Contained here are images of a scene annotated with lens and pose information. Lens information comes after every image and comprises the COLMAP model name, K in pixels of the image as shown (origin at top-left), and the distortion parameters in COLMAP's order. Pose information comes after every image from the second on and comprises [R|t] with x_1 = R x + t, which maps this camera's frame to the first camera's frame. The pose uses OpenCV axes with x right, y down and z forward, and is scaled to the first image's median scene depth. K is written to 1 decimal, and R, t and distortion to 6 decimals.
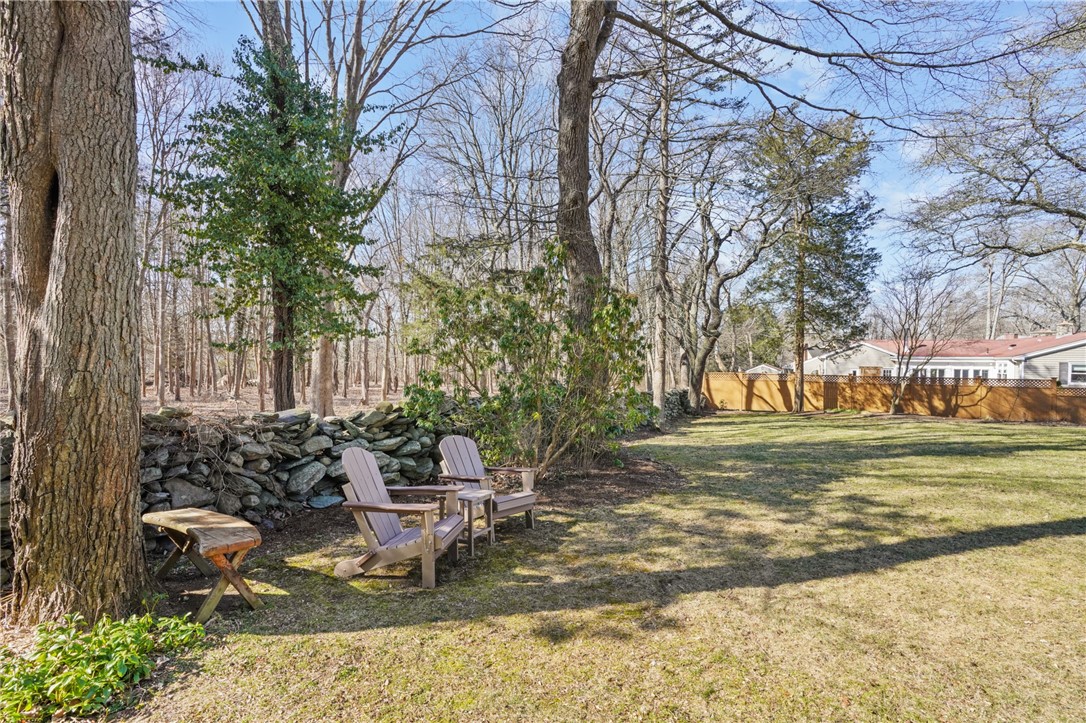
lens RADIAL K [[491.8, 0, 543.0], [0, 491.8, 361.5], [0, 0, 1]] dist [-0.026131, 0.000591]
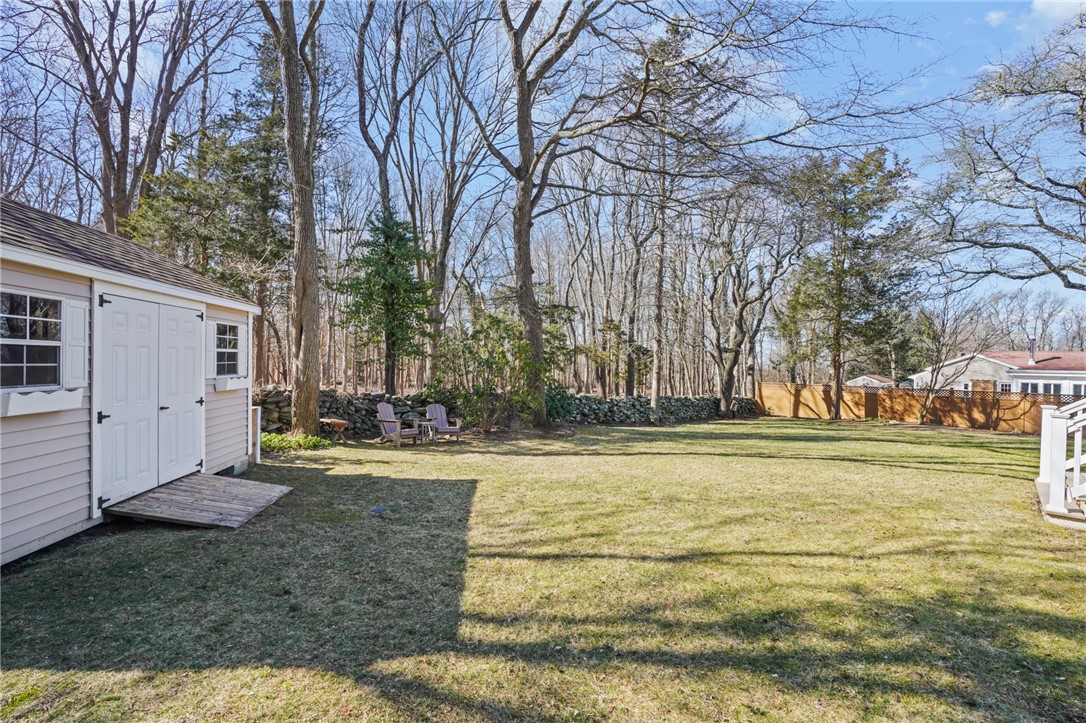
lens RADIAL K [[491.8, 0, 543.0], [0, 491.8, 361.5], [0, 0, 1]] dist [-0.026131, 0.000591]
pose [[0.955759, 0.006985, -0.294067, 0.226428], [-0.010690, 0.999882, -0.010991, -0.007780], [0.293956, 0.013648, 0.955722, -0.247772]]
